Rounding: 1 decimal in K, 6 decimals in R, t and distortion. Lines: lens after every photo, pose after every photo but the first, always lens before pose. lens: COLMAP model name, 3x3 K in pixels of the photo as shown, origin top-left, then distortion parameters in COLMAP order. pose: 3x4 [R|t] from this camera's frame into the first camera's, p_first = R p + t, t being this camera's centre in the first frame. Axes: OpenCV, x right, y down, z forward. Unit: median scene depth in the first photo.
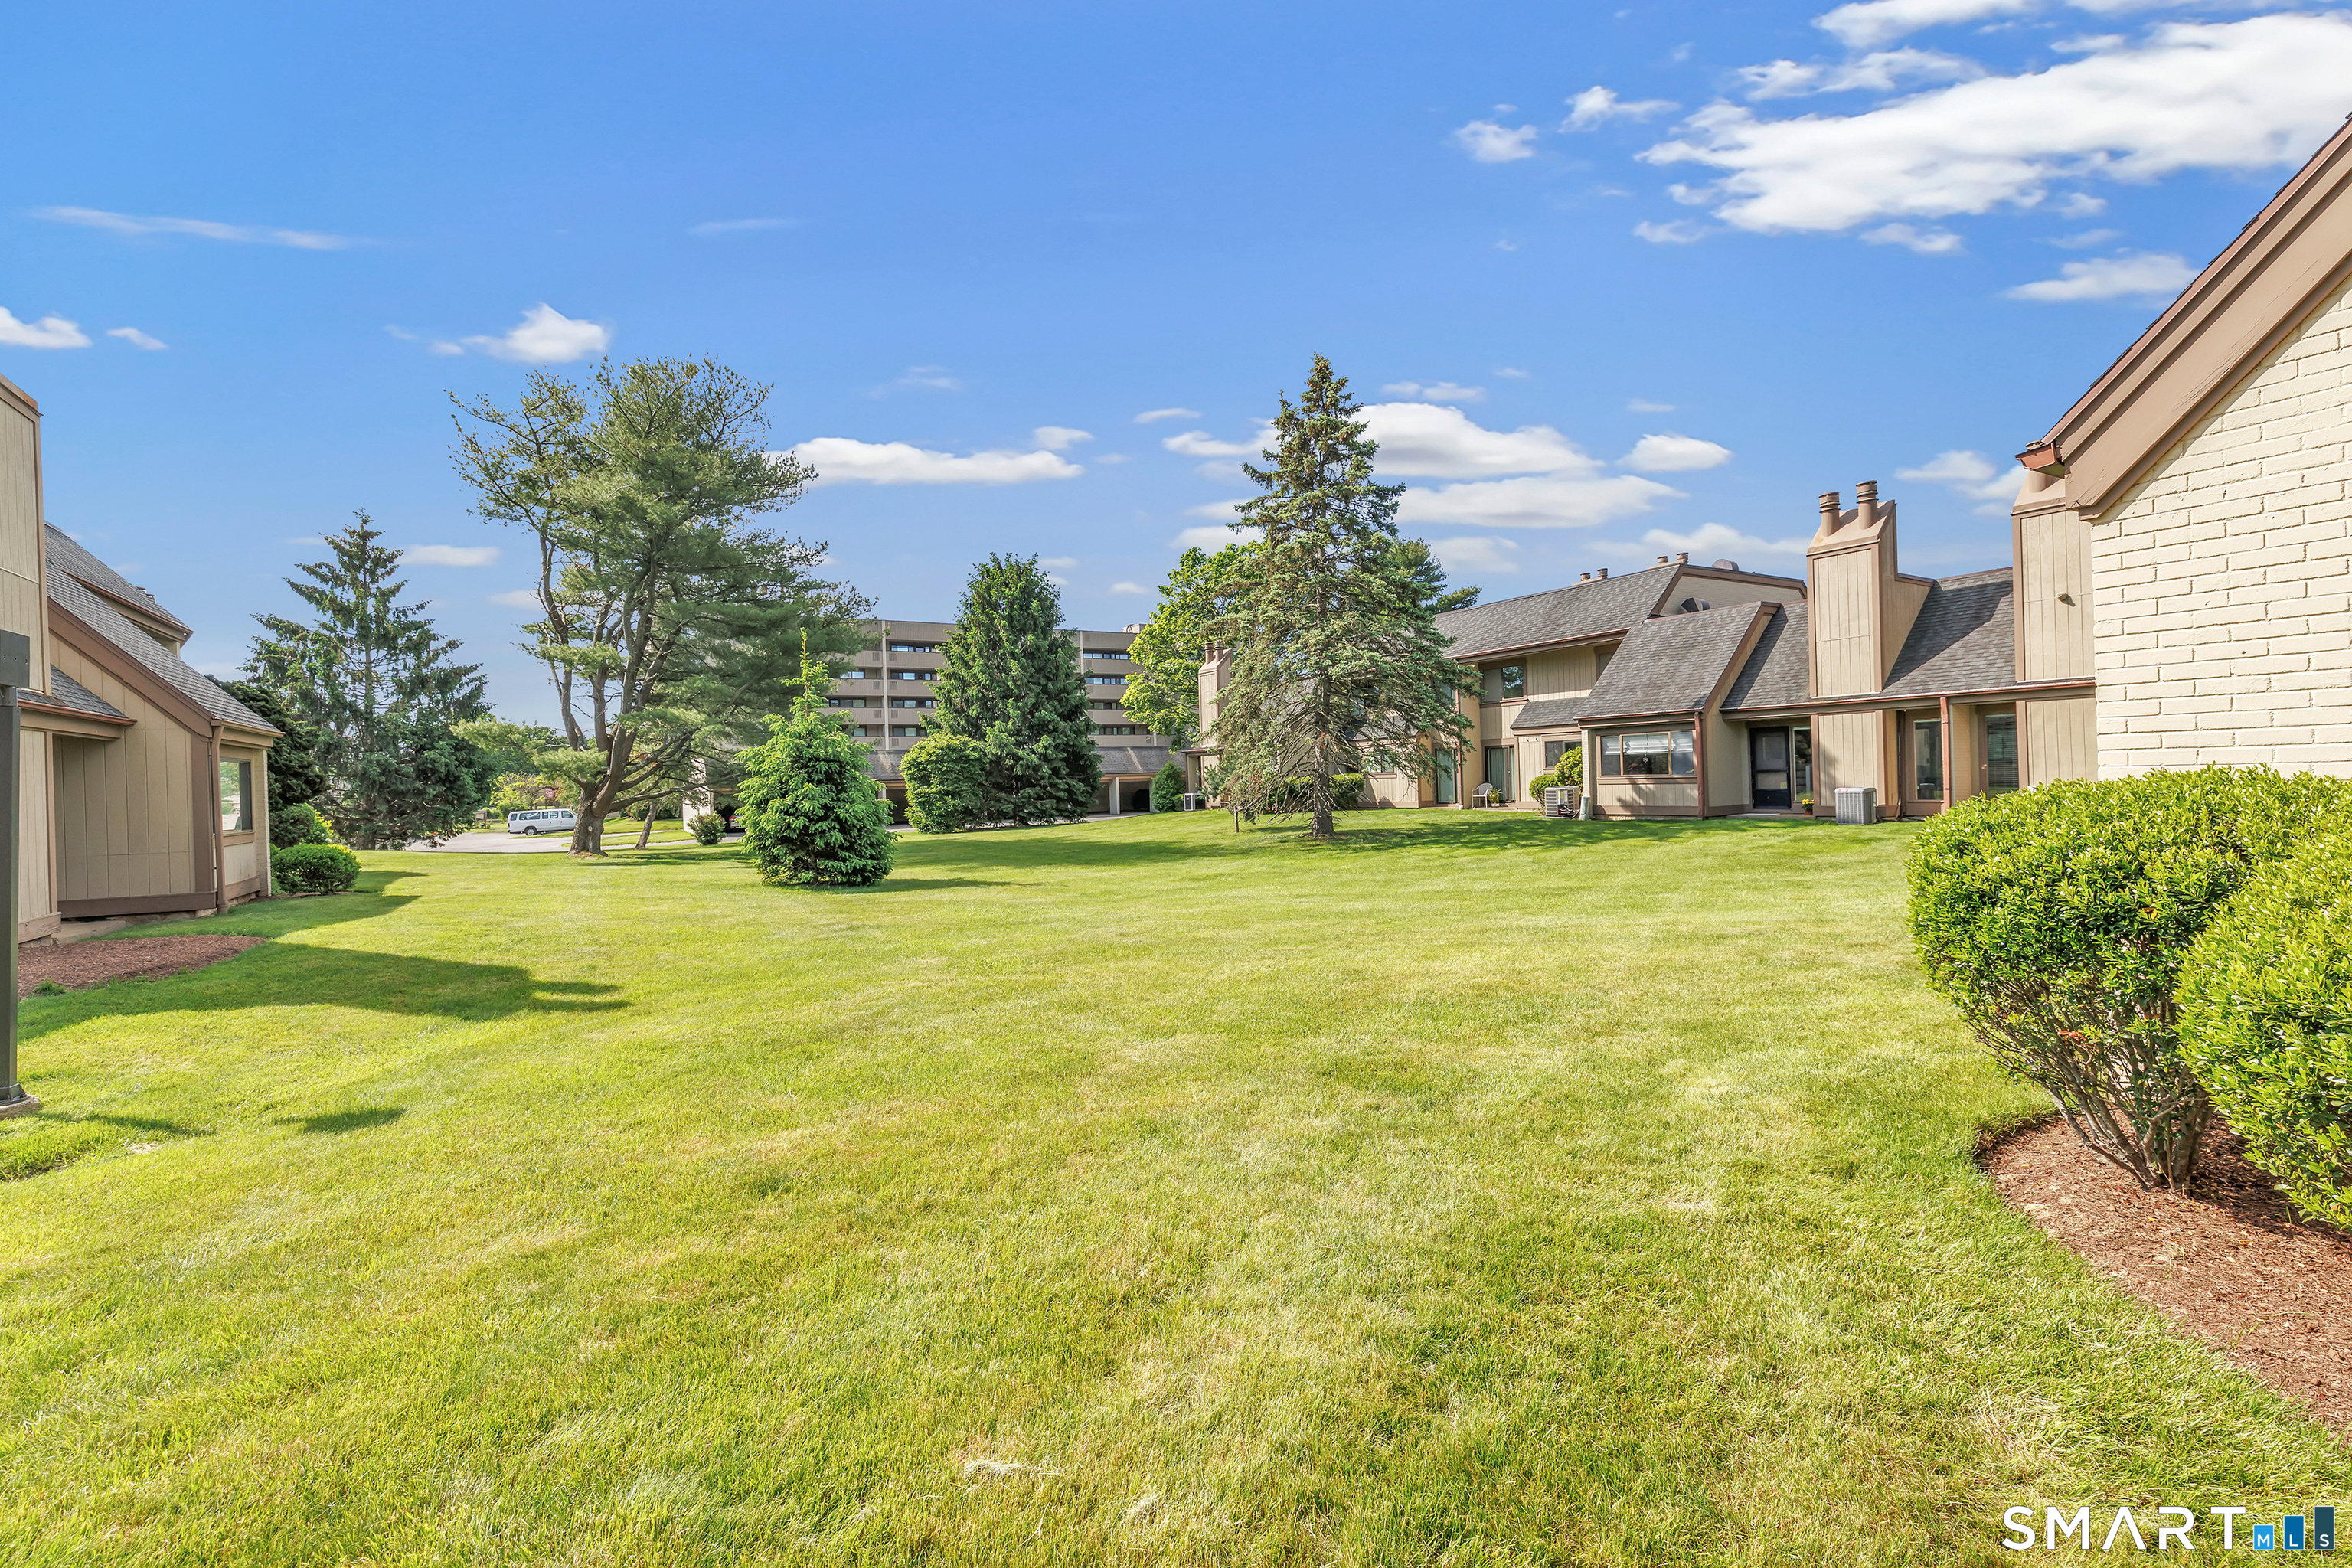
lens RADIAL K [[1047.4, 0, 1208.2], [0, 1047.4, 777.3], [0, 0, 1]] dist [-0.000787, -0.000069]
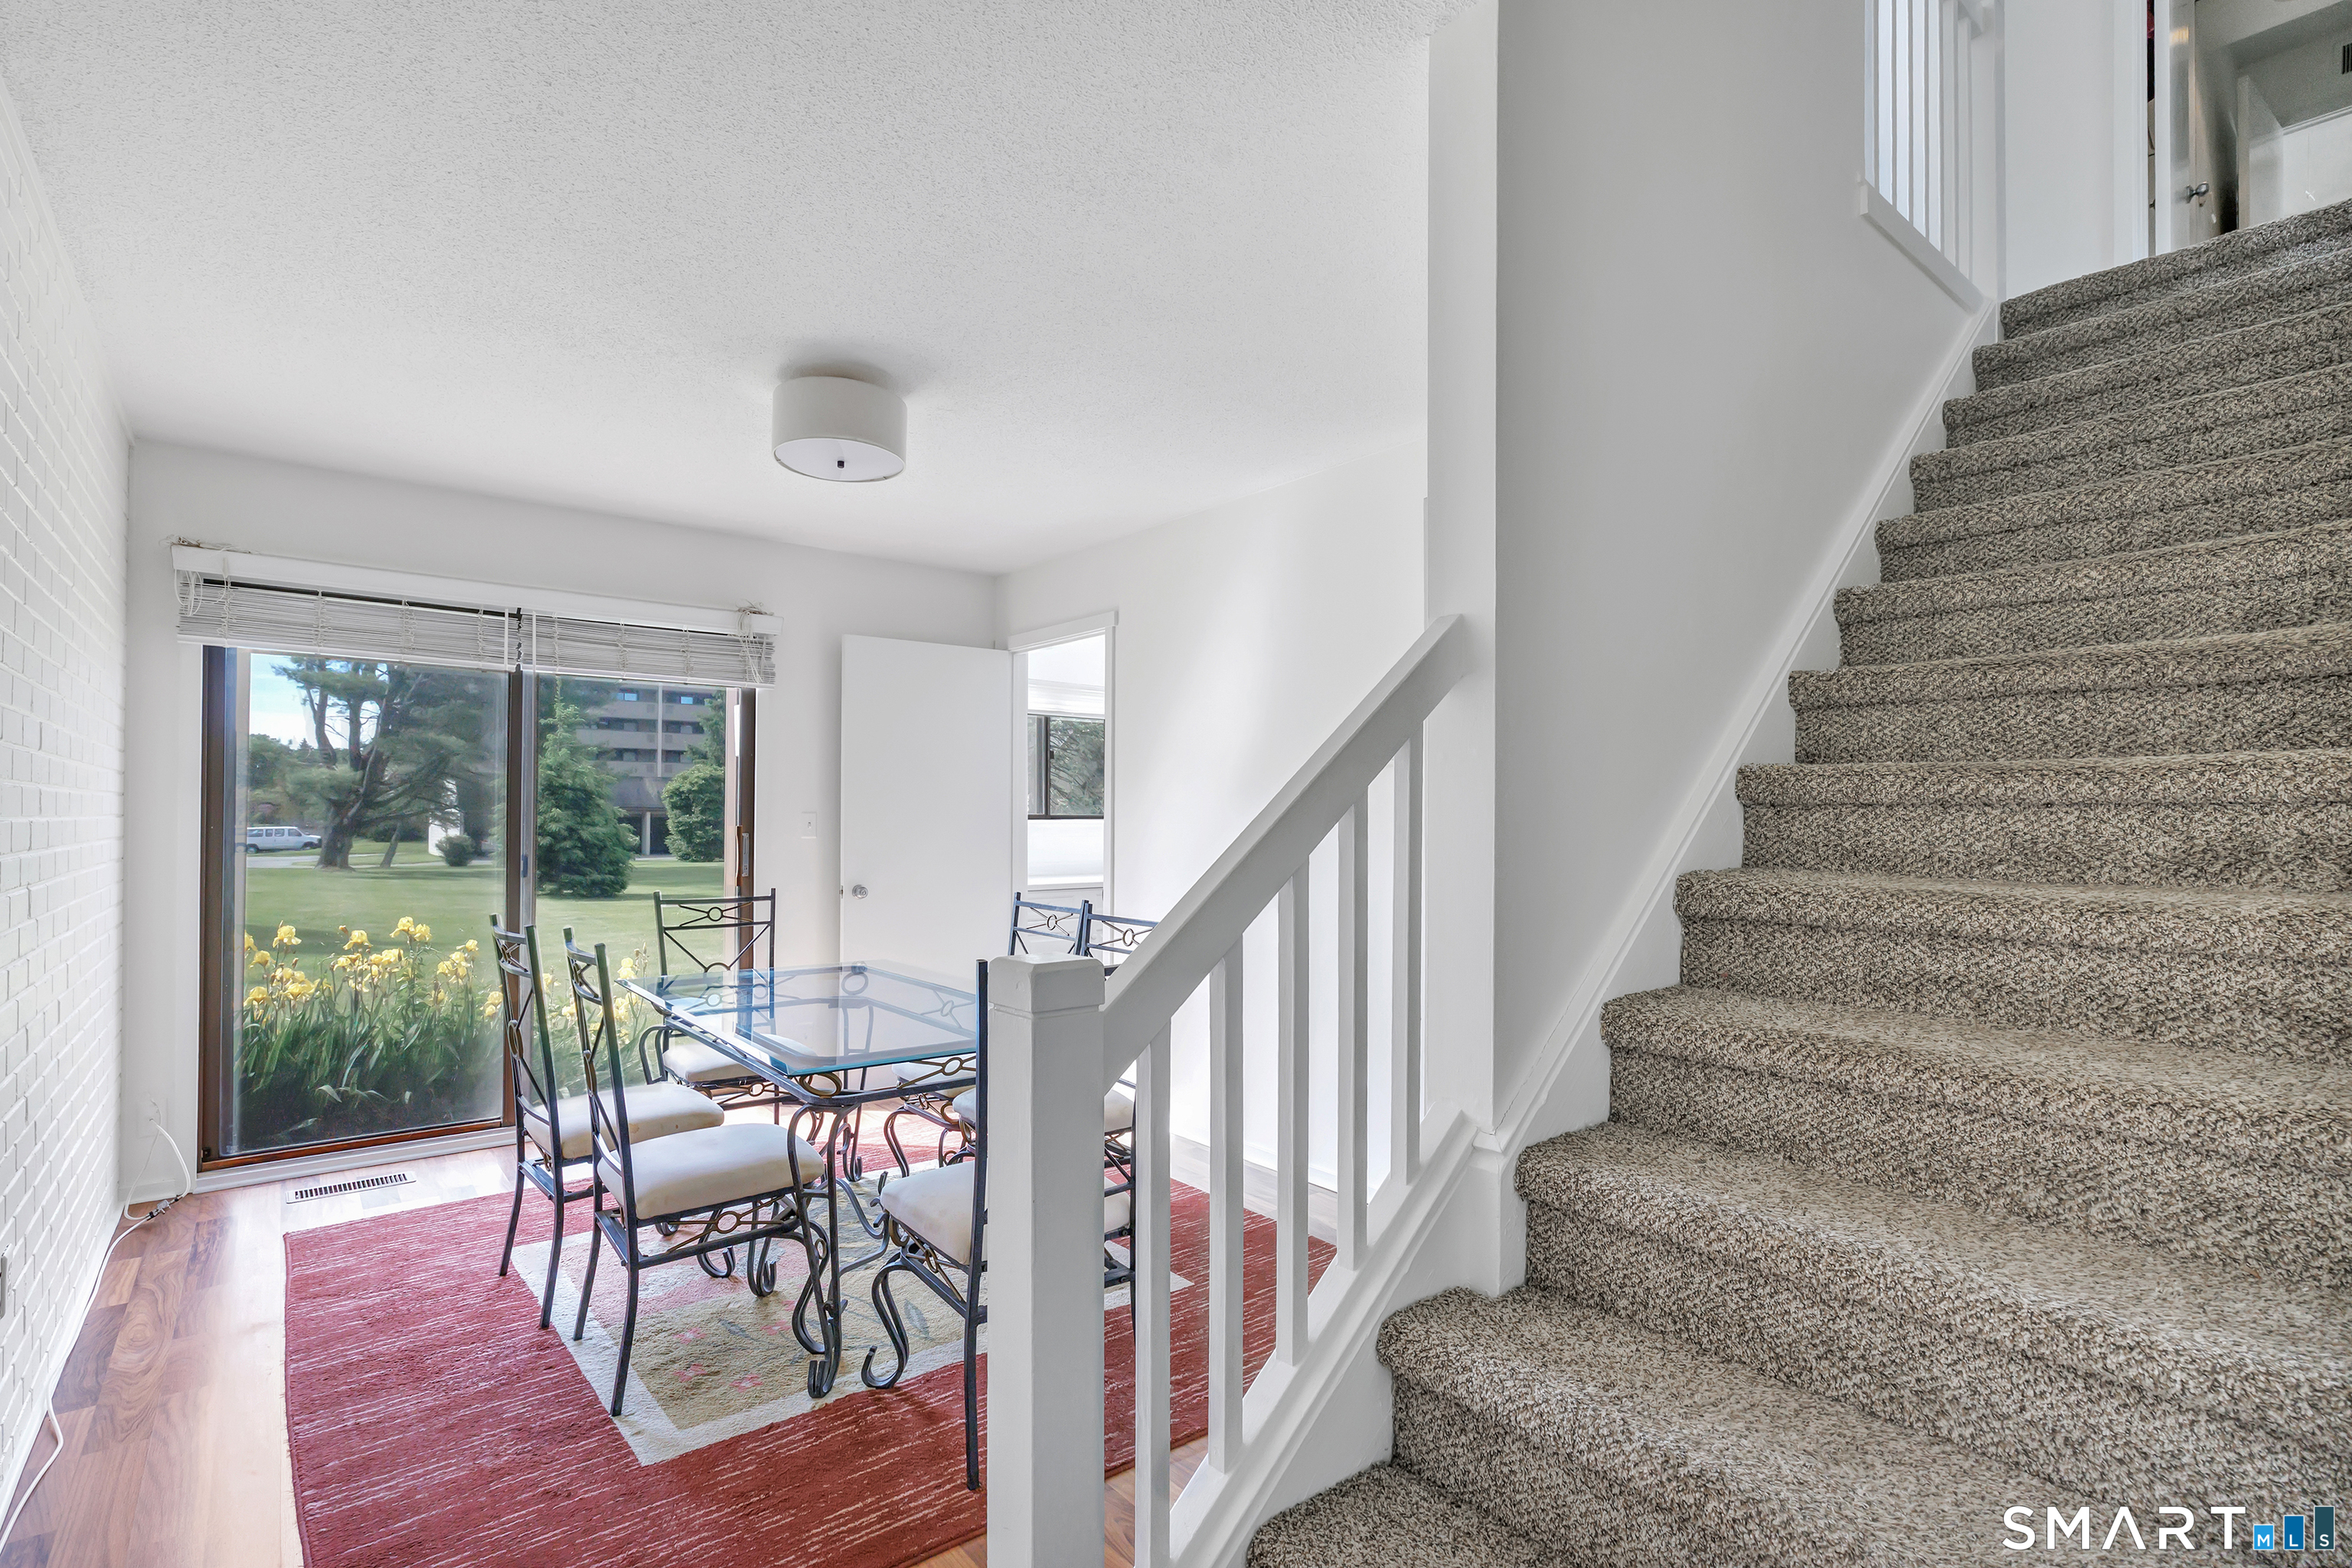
lens RADIAL K [[1121.1, 0, 1176.7], [0, 1121.1, 783.6], [0, 0, 1]] dist [-0.002988, -0.000084]
pose [[0.991159, 0.038300, 0.127030, 0.092381], [-0.034199, 0.998826, -0.034311, -0.001553], [-0.128195, 0.029663, 0.991305, -0.210634]]
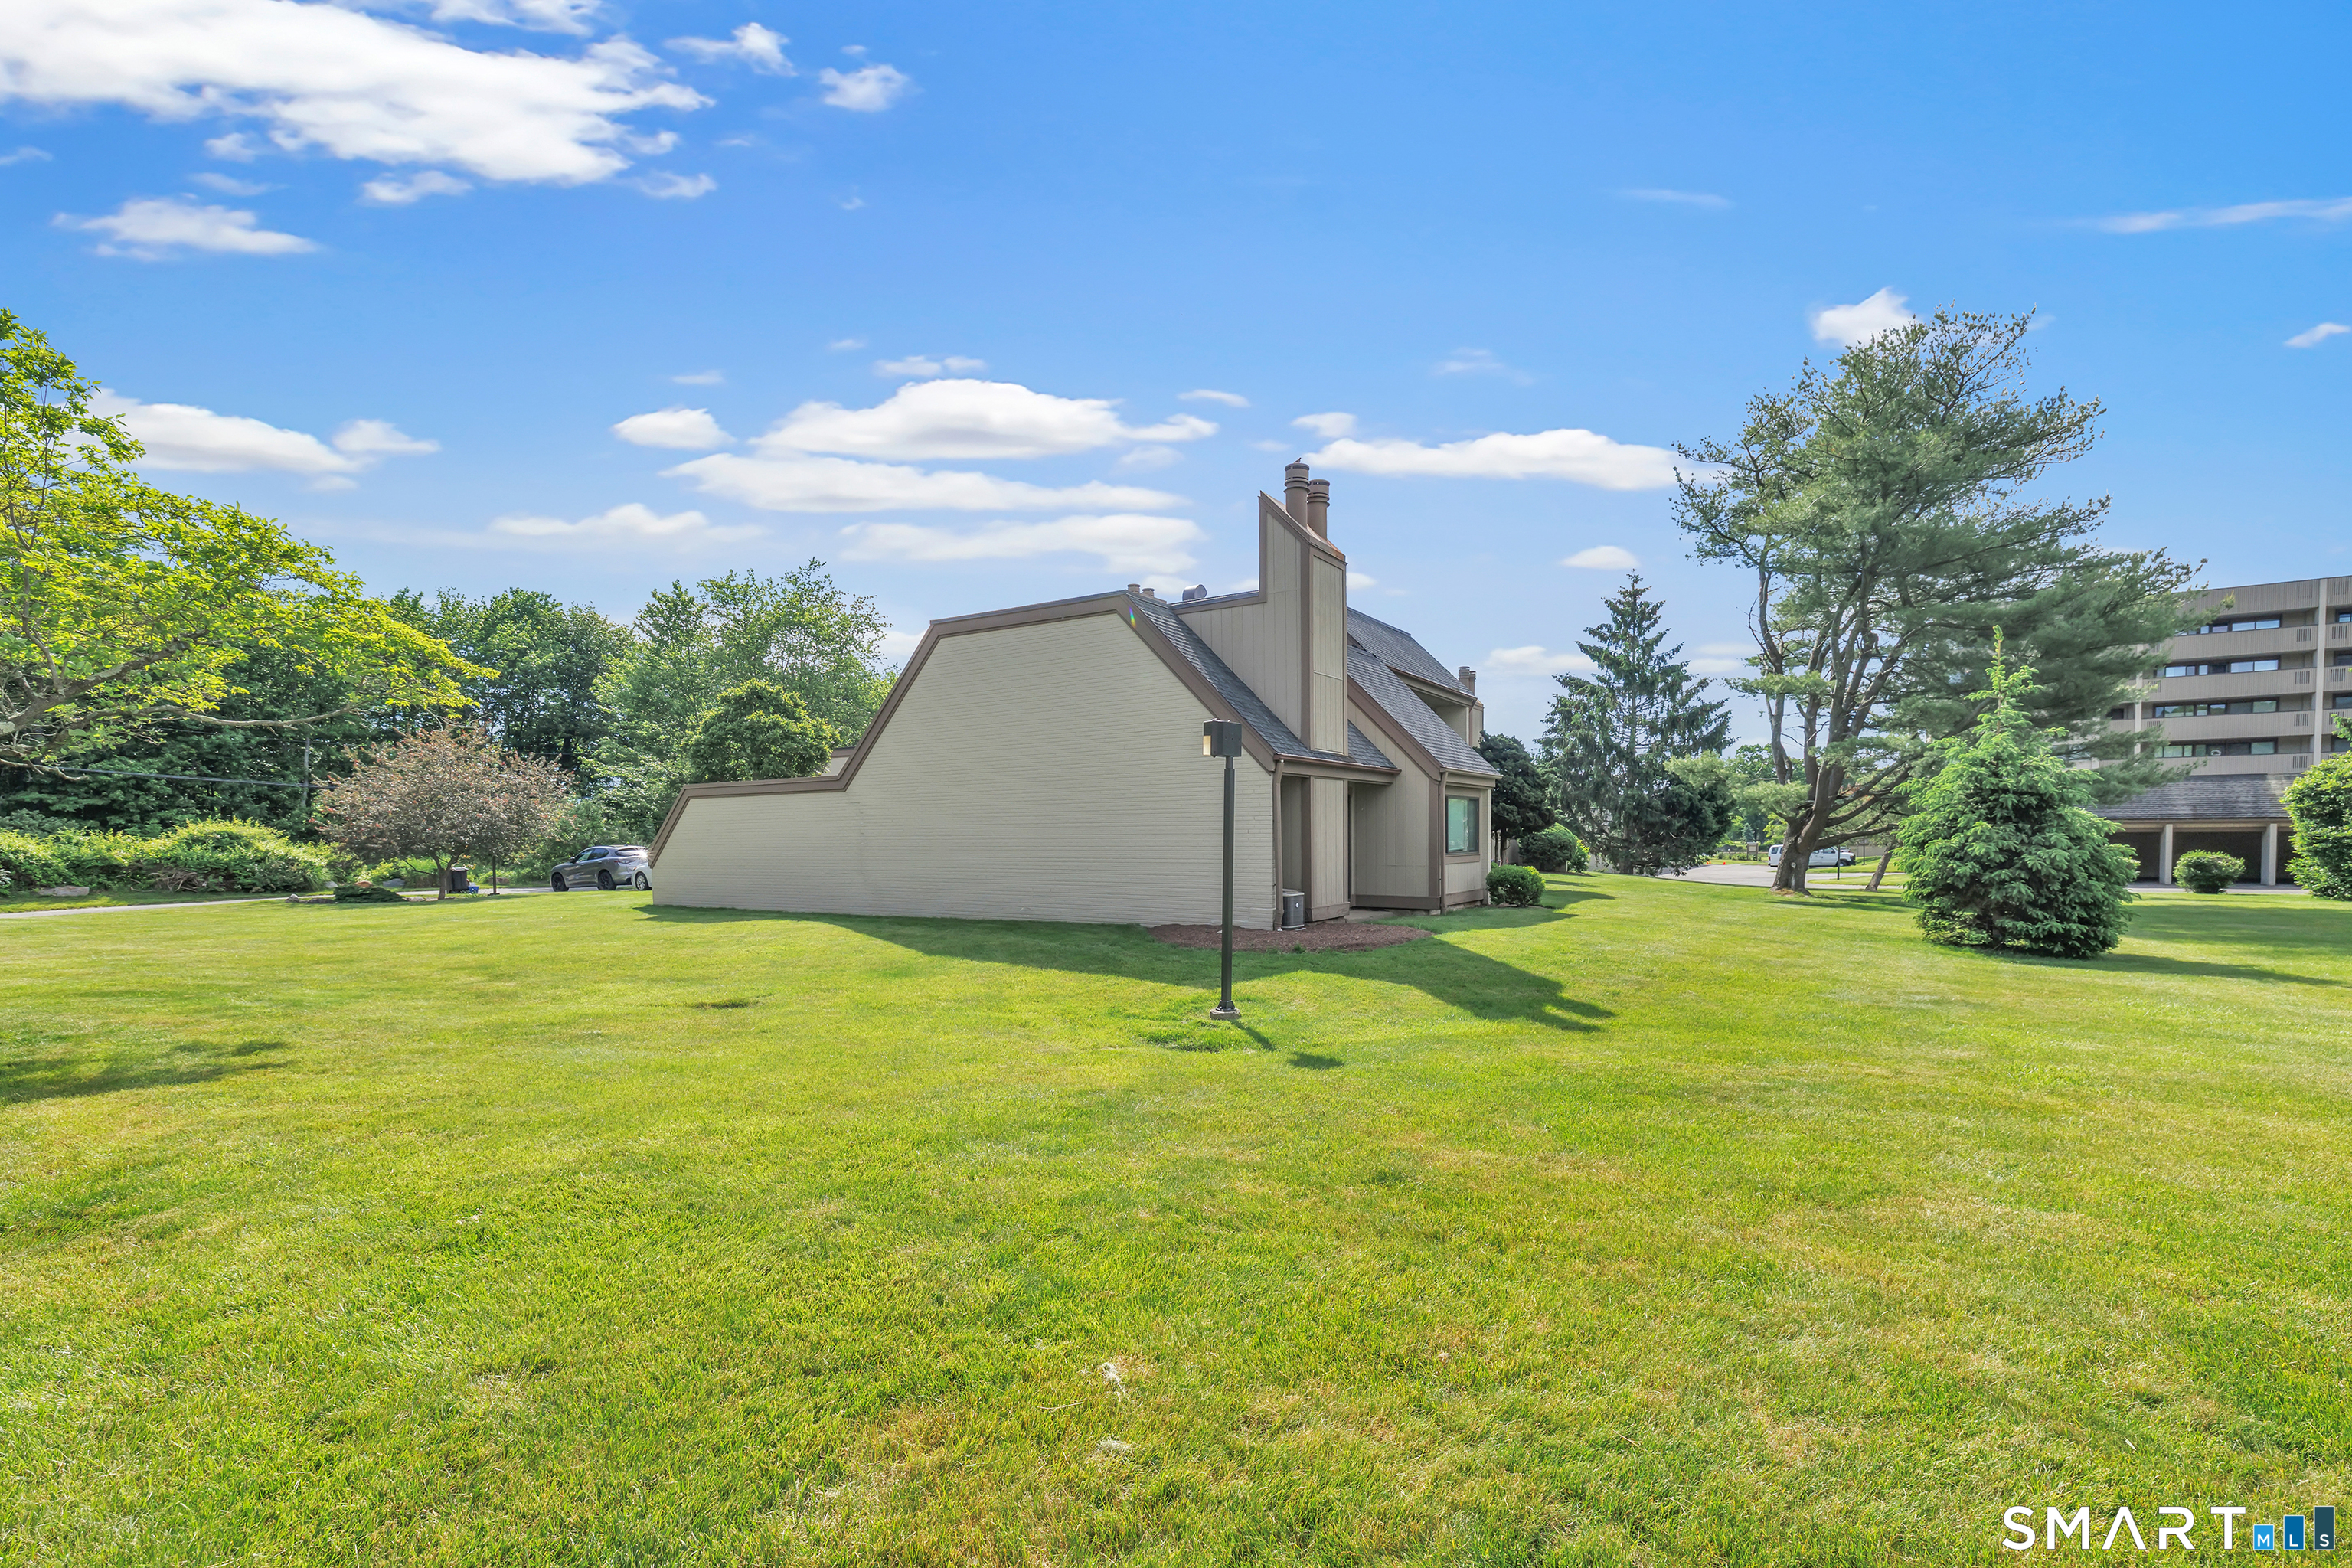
lens RADIAL K [[1082.8, 0, 1116.5], [0, 1082.8, 873.8], [0, 0, 1]] dist [-0.003145, -0.000827]
pose [[0.400758, 0.057837, -0.914357, 0.067678], [-0.003898, 0.998104, 0.061426, -0.001498], [0.916176, -0.021053, 0.400223, 0.034961]]
